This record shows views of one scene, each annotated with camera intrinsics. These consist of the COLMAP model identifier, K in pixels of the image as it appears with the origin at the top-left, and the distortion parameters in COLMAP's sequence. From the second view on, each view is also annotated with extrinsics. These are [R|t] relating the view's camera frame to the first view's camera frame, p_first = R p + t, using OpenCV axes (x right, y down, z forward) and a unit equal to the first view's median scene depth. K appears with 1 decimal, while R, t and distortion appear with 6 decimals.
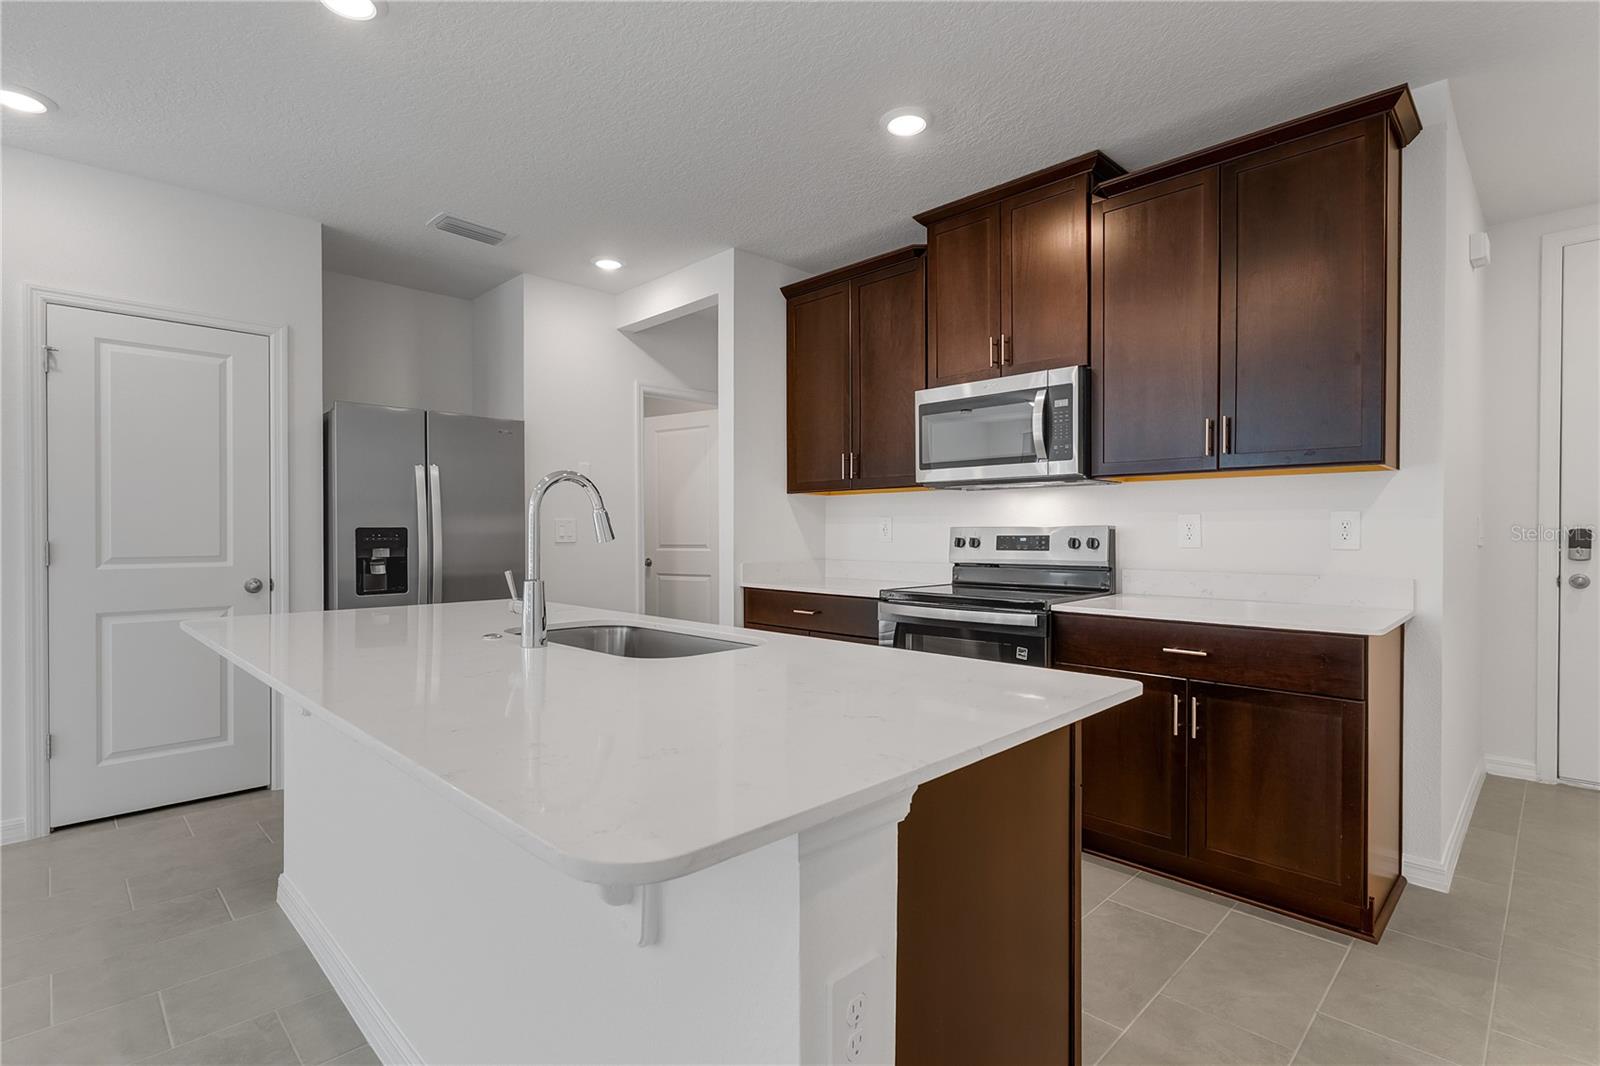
lens RADIAL K [[764.5, 0, 799.3], [0, 764.5, 530.8], [0, 0, 1]] dist [-0.003513, -0.000316]
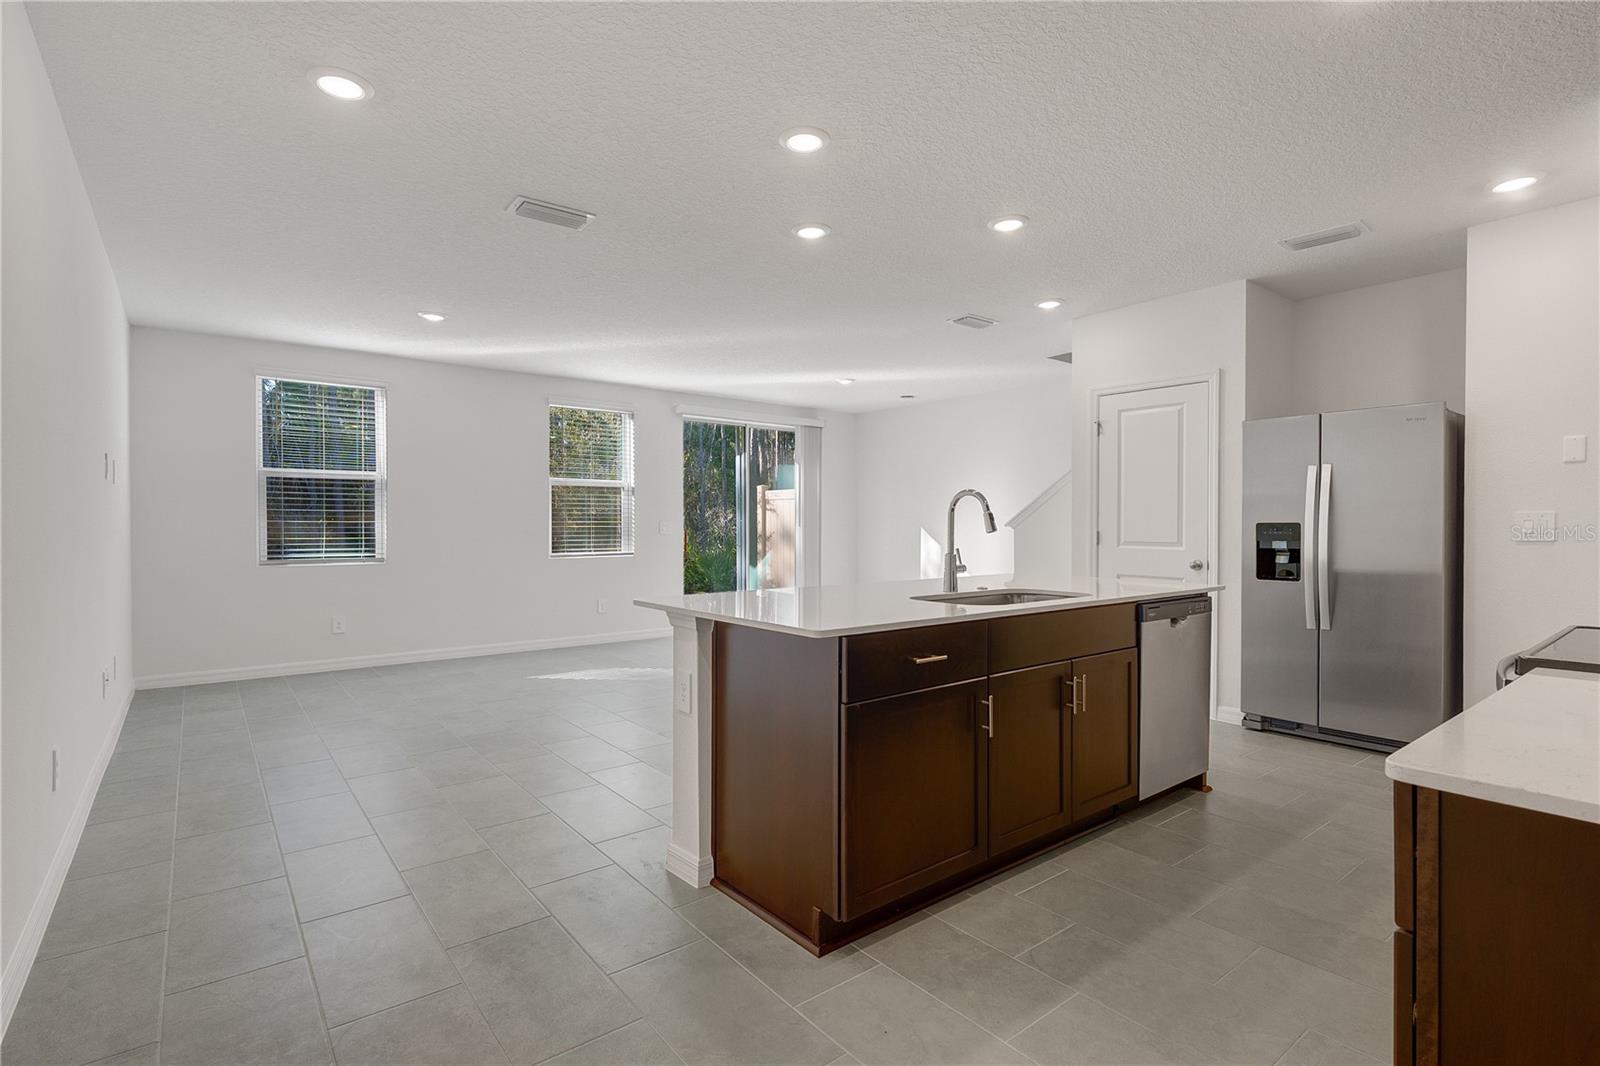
lens RADIAL K [[764.5, 0, 799.0], [0, 764.5, 531.2], [0, 0, 1]] dist [-0.003513, -0.000316]
pose [[-0.112036, 0.010448, -0.993649, 0.704420], [-0.003696, 0.999933, 0.010931, -0.001652], [0.993697, 0.004897, -0.111990, 0.413446]]
